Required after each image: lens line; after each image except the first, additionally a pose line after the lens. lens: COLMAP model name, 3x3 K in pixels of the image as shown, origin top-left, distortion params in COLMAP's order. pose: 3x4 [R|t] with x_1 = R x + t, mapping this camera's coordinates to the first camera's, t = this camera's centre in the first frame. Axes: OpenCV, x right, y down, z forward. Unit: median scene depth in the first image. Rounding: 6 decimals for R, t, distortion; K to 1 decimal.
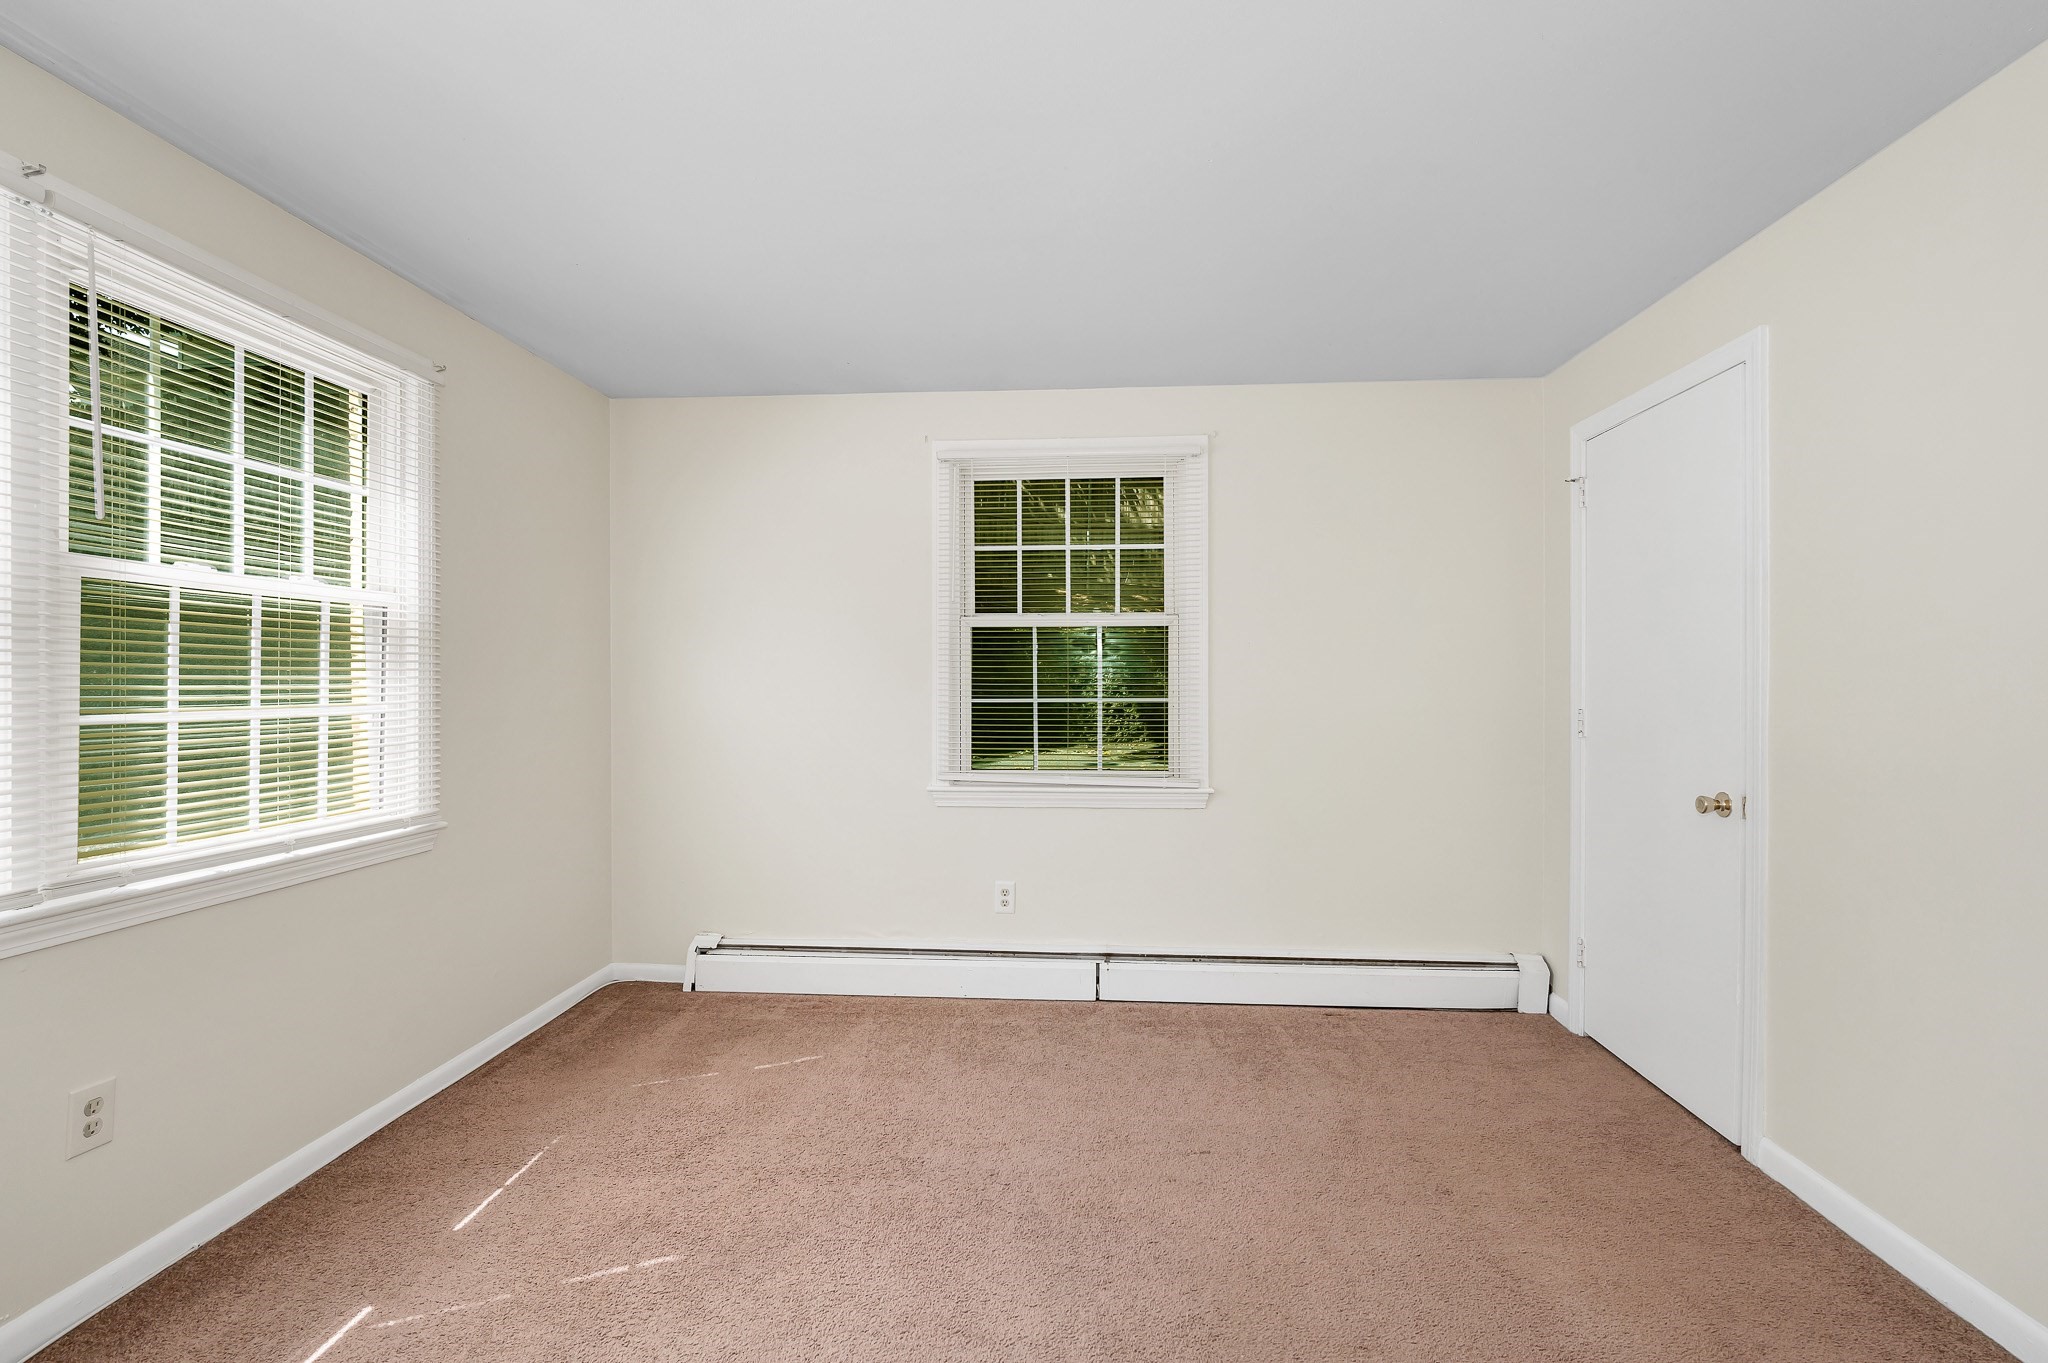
lens RADIAL K [[1064.4, 0, 1020.2], [0, 1064.4, 679.2], [0, 0, 1]] dist [-0.002720, -0.000364]
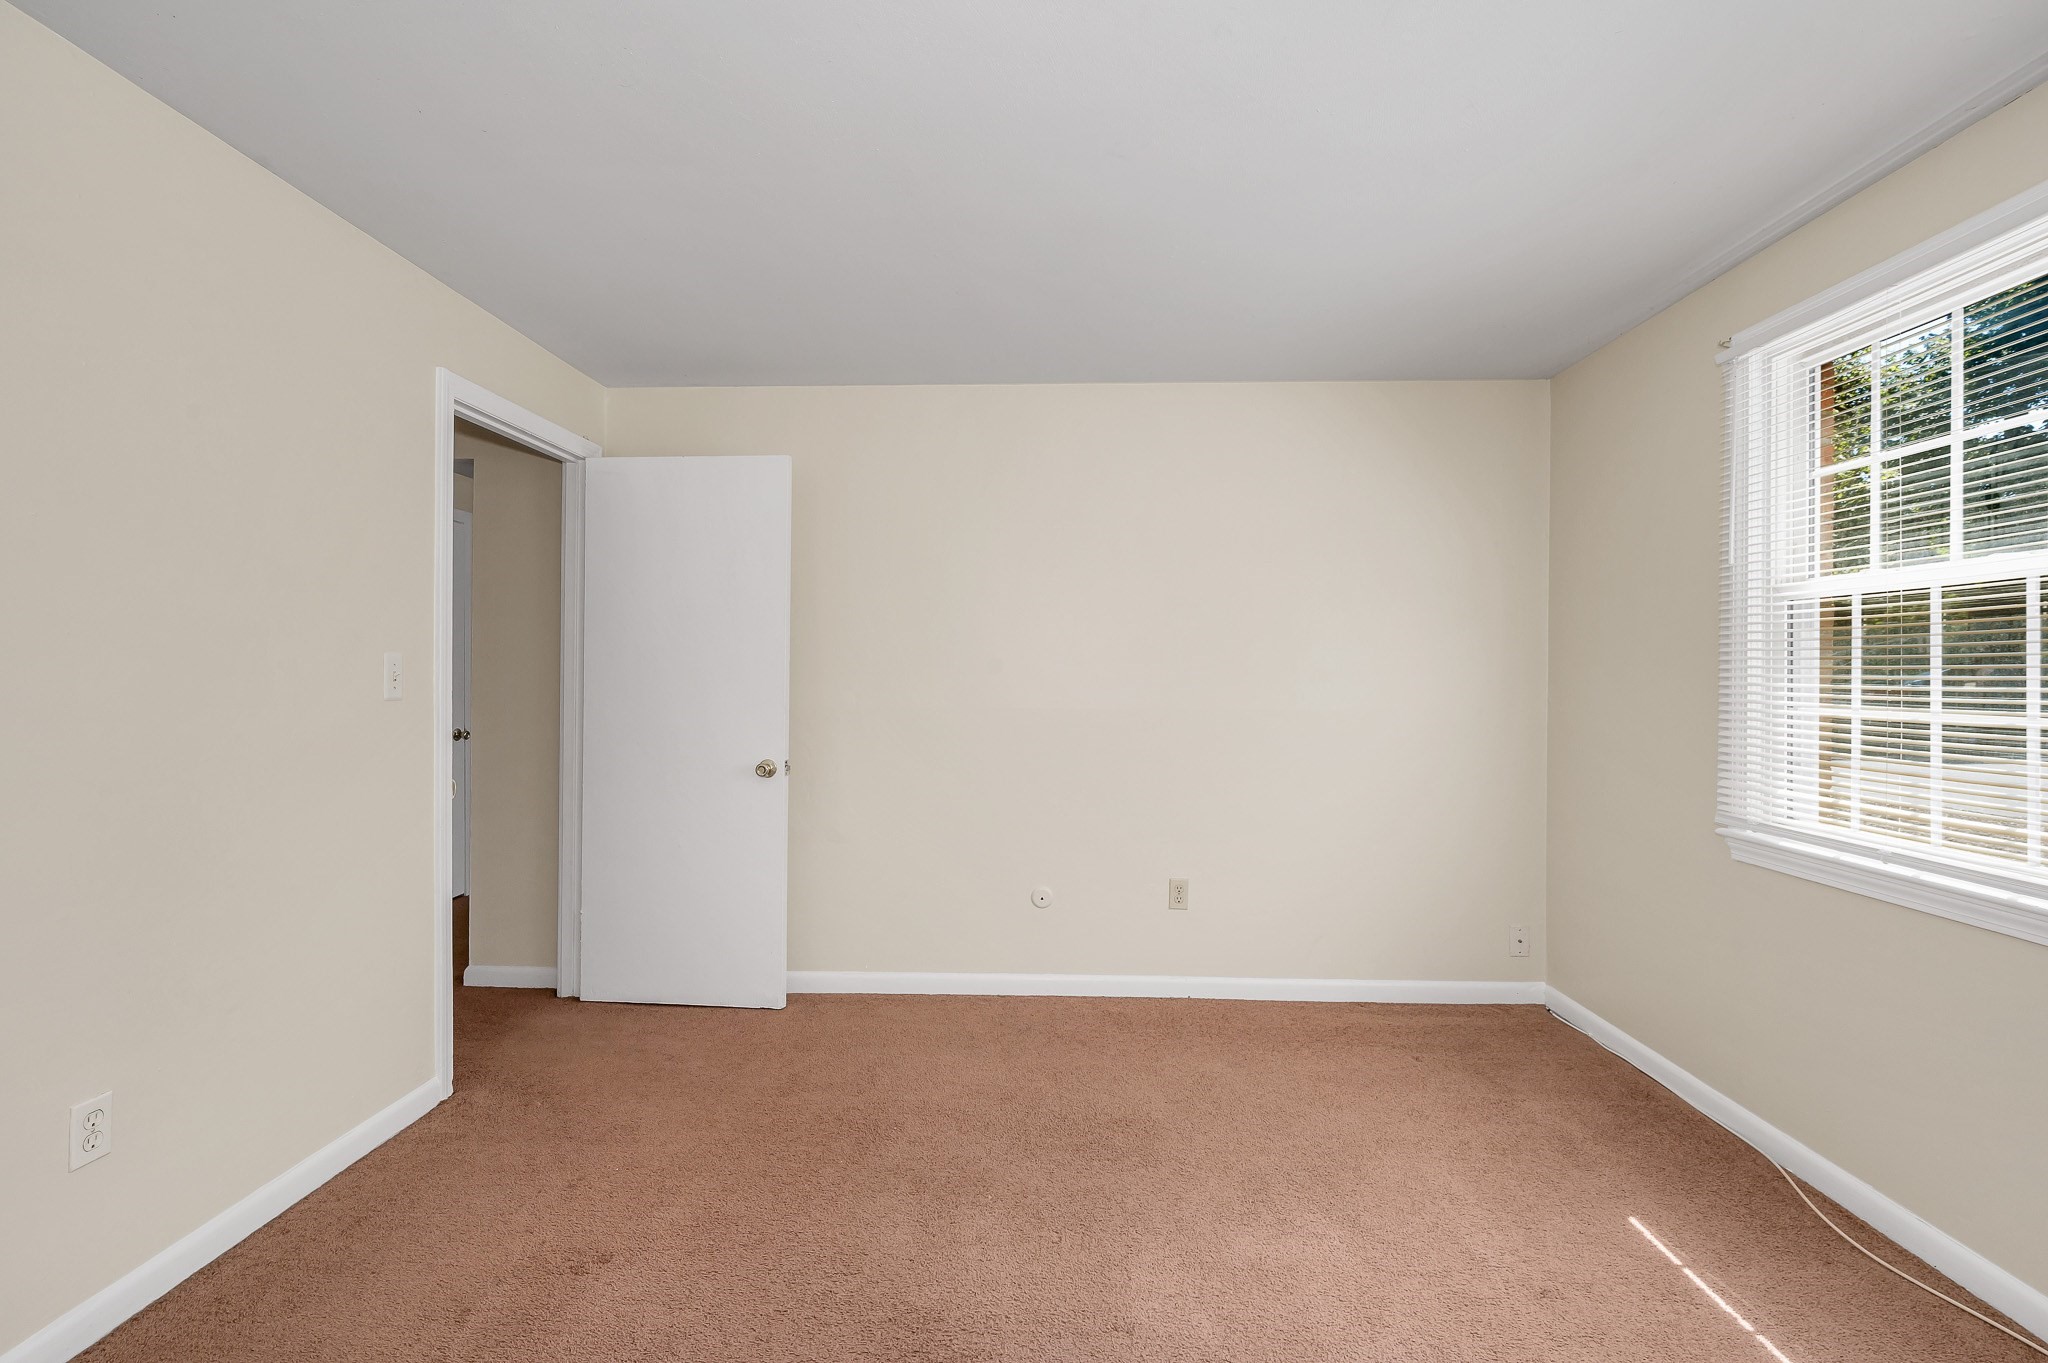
lens RADIAL K [[1064.4, 0, 1022.8], [0, 1064.4, 680.1], [0, 0, 1]] dist [-0.002720, -0.000364]
pose [[-0.998325, -0.008081, -0.057286, 0.110356], [-0.008333, 0.999957, 0.004159, 0.003188], [0.057250, 0.004629, -0.998349, 1.858034]]
